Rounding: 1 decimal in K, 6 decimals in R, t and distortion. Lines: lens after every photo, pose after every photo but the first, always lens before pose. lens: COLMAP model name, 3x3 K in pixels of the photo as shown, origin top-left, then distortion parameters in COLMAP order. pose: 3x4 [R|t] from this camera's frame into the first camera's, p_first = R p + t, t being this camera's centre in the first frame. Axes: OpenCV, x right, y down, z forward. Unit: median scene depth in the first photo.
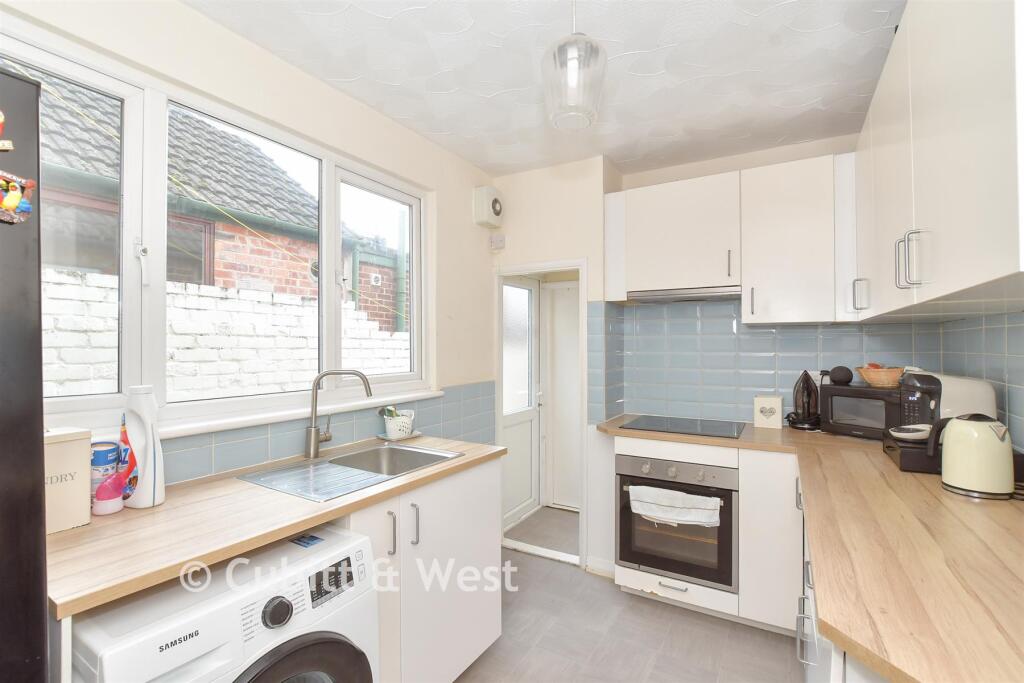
lens RADIAL K [[456.8, 0, 512.0], [0, 456.8, 341.5], [0, 0, 1]] dist [-0.003340, -0.000035]
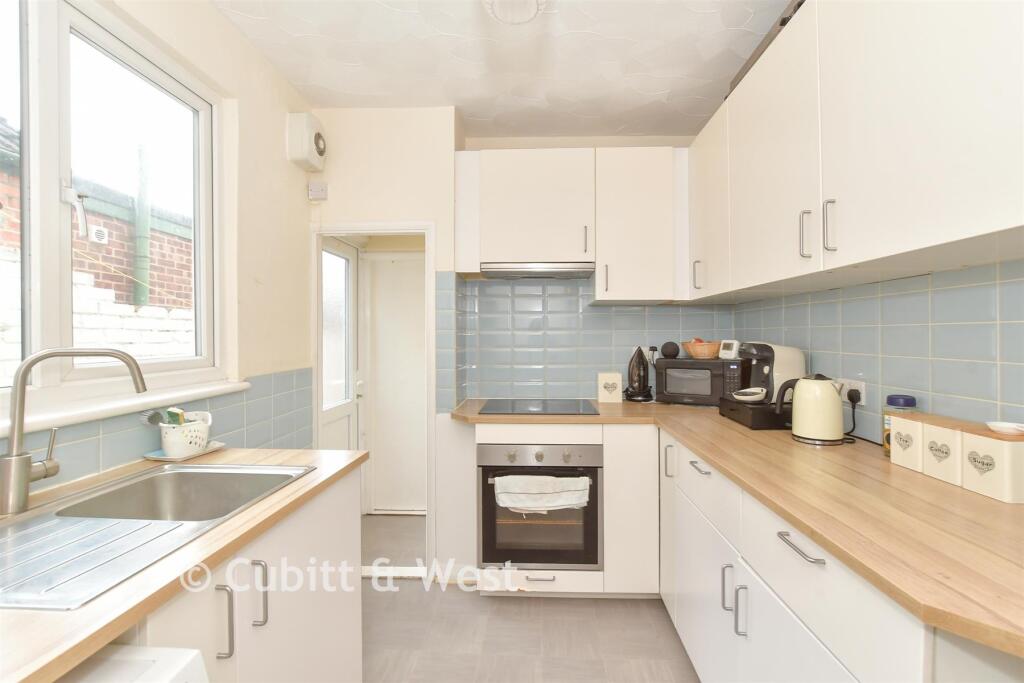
lens RADIAL K [[454.1, 0, 513.0], [0, 454.1, 335.7], [0, 0, 1]] dist [-0.011296, -0.000226]
pose [[0.885254, -0.000693, 0.465107, -0.126298], [-0.002490, 0.999977, 0.006229, 0.033328], [-0.465101, -0.006673, 0.885232, 0.203676]]
